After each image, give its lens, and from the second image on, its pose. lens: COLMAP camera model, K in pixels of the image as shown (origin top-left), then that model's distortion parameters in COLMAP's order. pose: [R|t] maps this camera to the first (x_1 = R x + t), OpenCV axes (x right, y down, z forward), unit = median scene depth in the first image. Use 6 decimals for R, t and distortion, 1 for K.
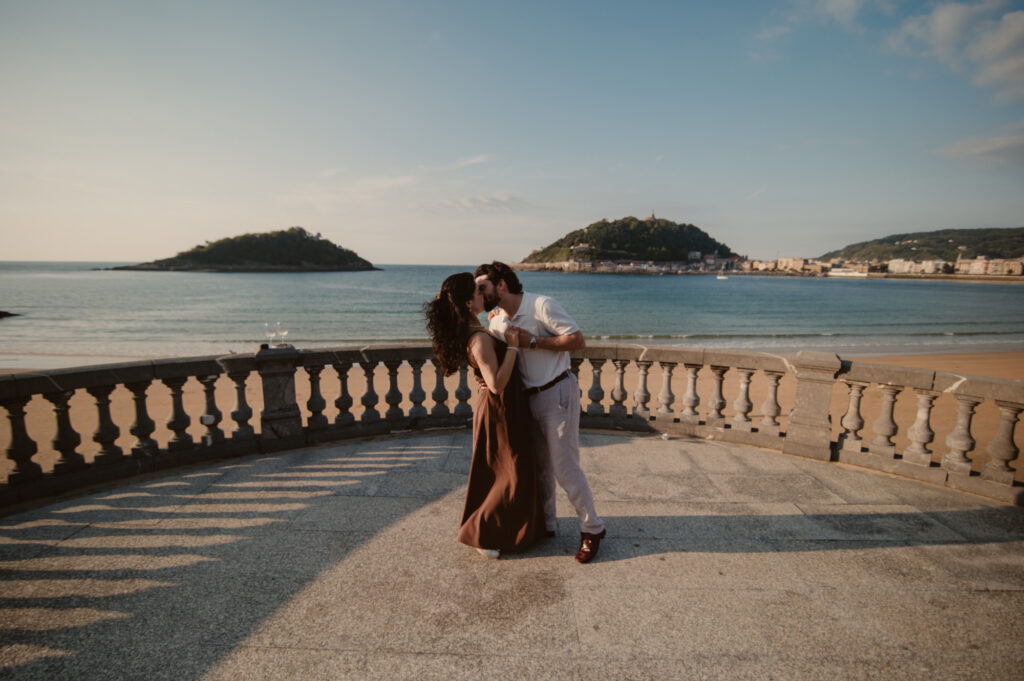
lens RADIAL K [[469.7, 0, 509.4], [0, 469.7, 341.1], [0, 0, 1]] dist [-0.016589, 0.000606]
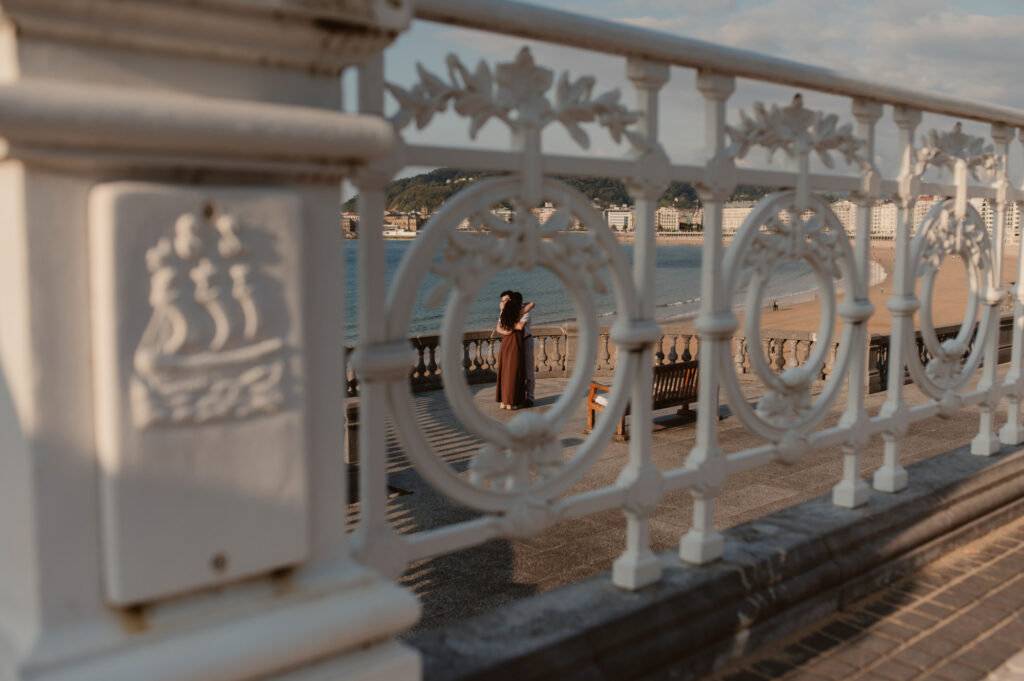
lens RADIAL K [[1006.7, 0, 509.2], [0, 1006.7, 338.2], [0, 0, 1]] dist [-0.067138, 0.095141]
pose [[0.729839, -0.087419, 0.678007, -2.043623], [0.114928, 0.993364, 0.004367, 0.033687], [-0.673889, 0.074735, 0.735043, -1.618745]]
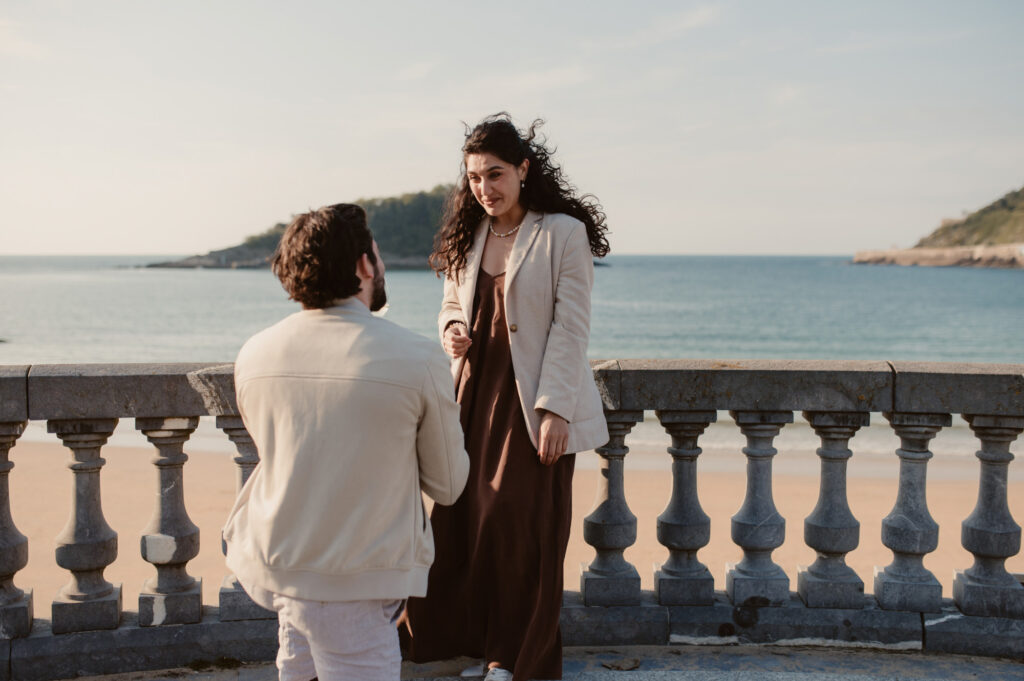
lens RADIAL K [[1009.8, 0, 522.4], [0, 1009.8, 337.2], [0, 0, 1]] dist [-0.066316, 0.093750]
pose [[0.941080, 0.015913, -0.337809, -0.120735], [-0.042978, 0.996421, -0.072790, 0.045790], [0.335442, 0.083019, 0.938396, 0.315478]]
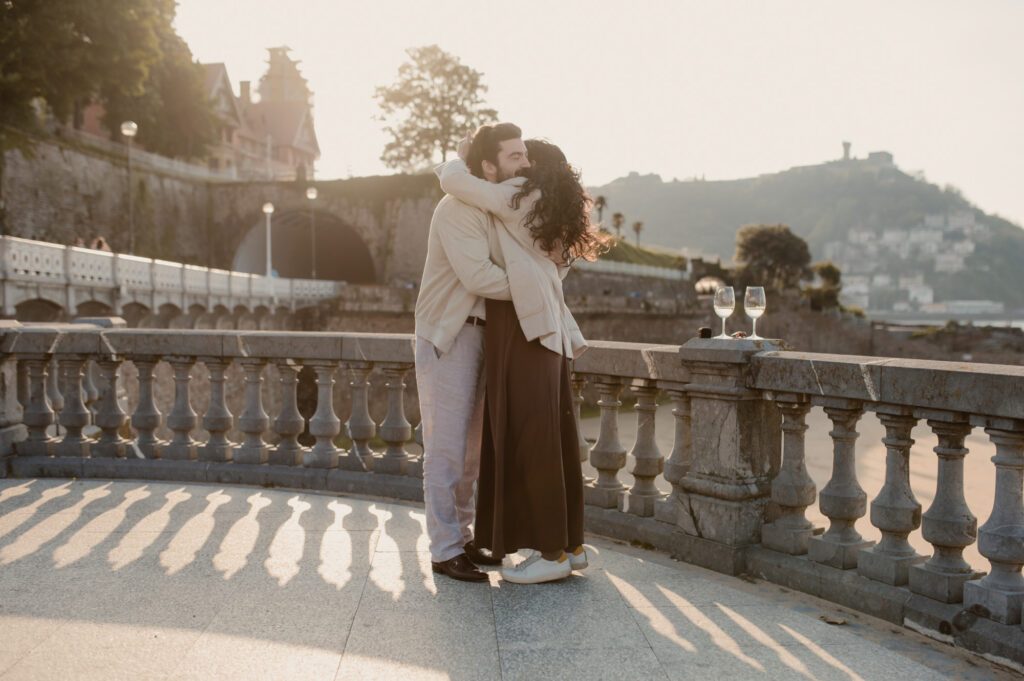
lens RADIAL K [[1040.1, 0, 537.2], [0, 1040.1, 358.5], [0, 0, 1]] dist [-0.071480, 0.110081]
pose [[0.097676, 0.036698, -0.994541, 0.425439], [-0.159516, 0.986977, 0.020752, 0.035977], [0.982351, 0.156619, 0.102258, 0.624071]]
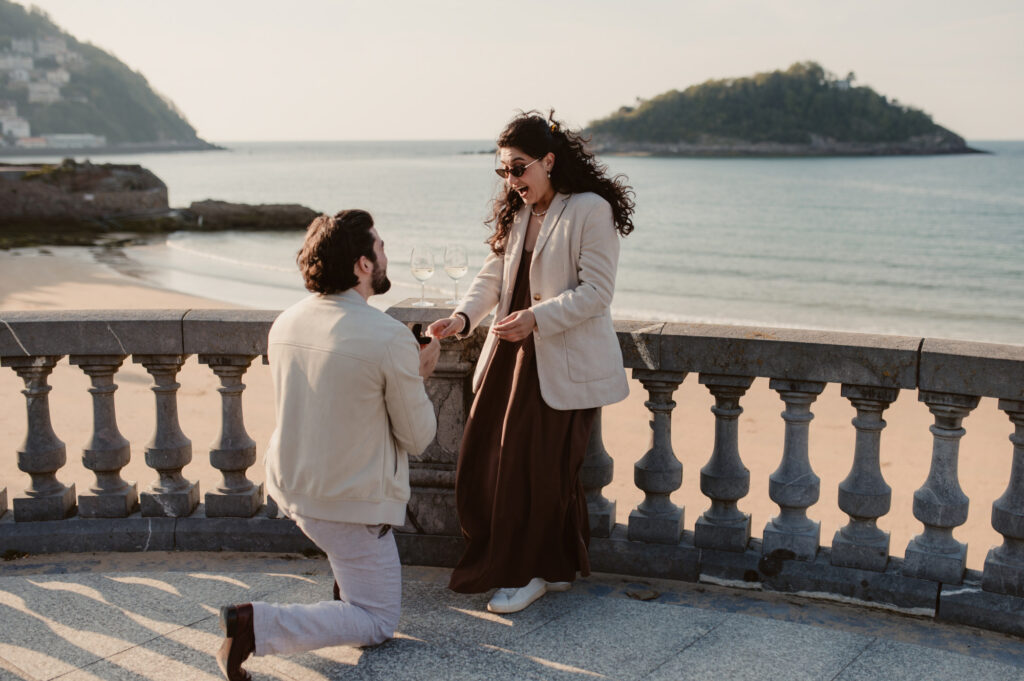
lens RADIAL K [[1069.5, 0, 543.5], [0, 1069.5, 332.5], [0, 0, 1]] dist [-0.067437, 0.098375]
pose [[0.792045, 0.095385, -0.602965, 0.107285], [-0.085829, 0.995306, 0.044706, -0.010360], [0.604399, 0.016343, 0.796514, 0.294749]]
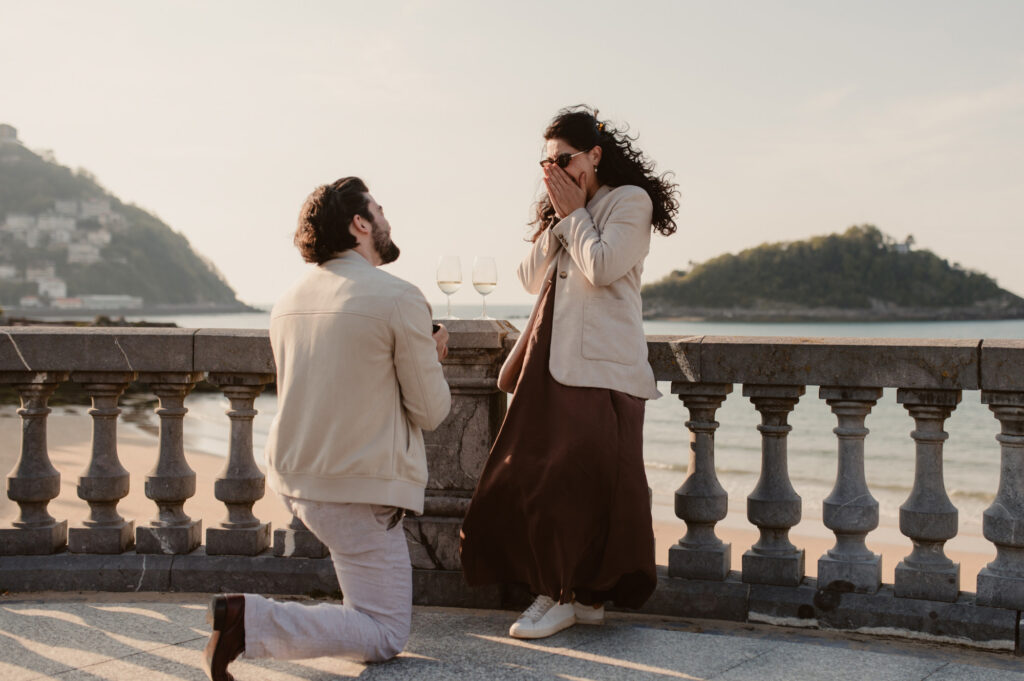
lens RADIAL K [[1124.3, 0, 570.2], [0, 1124.3, 300.9], [0, 0, 1]] dist [-0.066910, 0.096514]
pose [[0.779596, -0.013348, -0.626141, 0.114912], [-0.091782, 0.986543, -0.135308, 0.097026], [0.619521, 0.162954, 0.767880, 0.318937]]
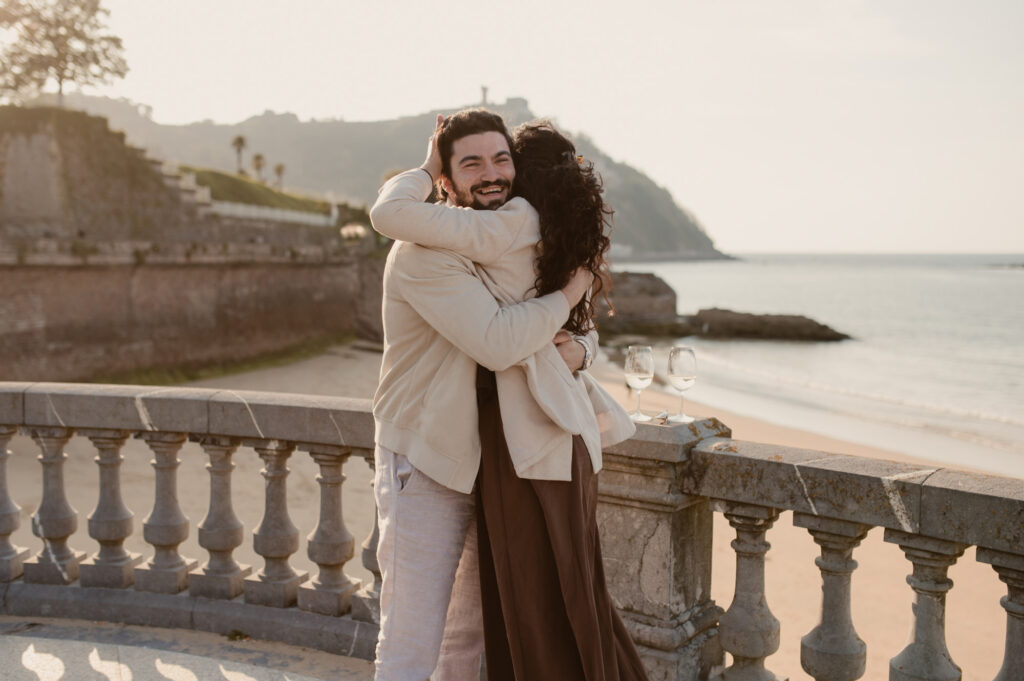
lens RADIAL K [[1065.3, 0, 501.0], [0, 1065.3, 337.4], [0, 0, 1]] dist [-0.067084, 0.100174]
pose [[0.392926, 0.062203, -0.917464, 0.120784], [-0.142287, 0.989806, 0.006170, -0.029097], [0.908495, 0.128119, 0.397772, 0.526852]]
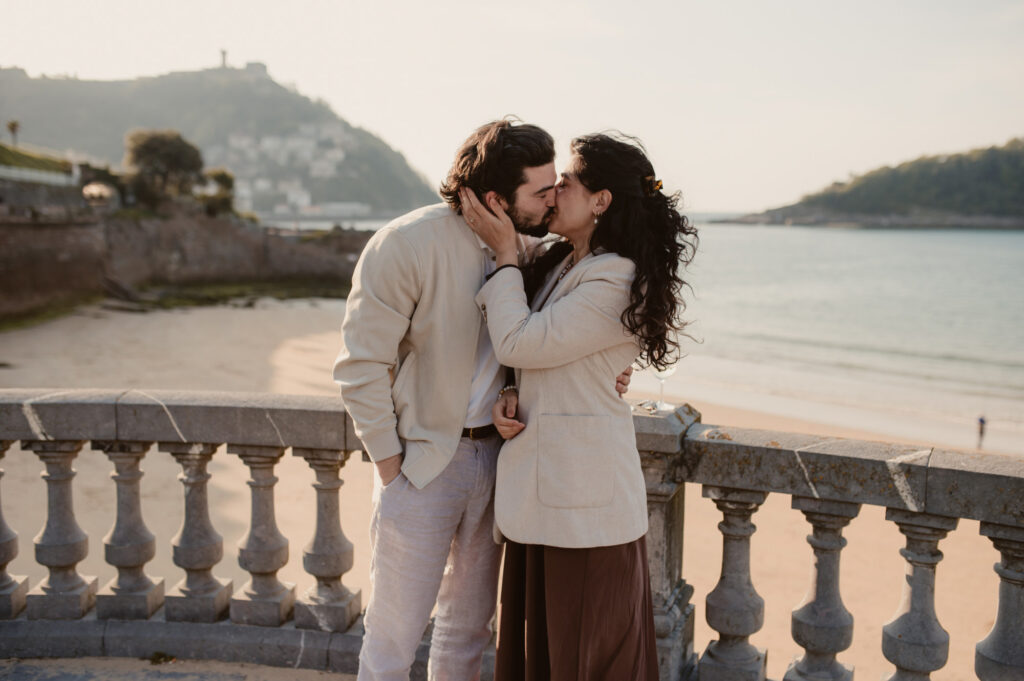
lens RADIAL K [[980.9, 0, 522.9], [0, 980.9, 337.9], [0, 0, 1]] dist [-0.068618, 0.097888]
pose [[0.629579, 0.089781, -0.771732, -0.021394], [-0.118497, 0.992776, 0.018827, -0.034684], [0.767847, 0.079595, 0.635669, 0.440721]]
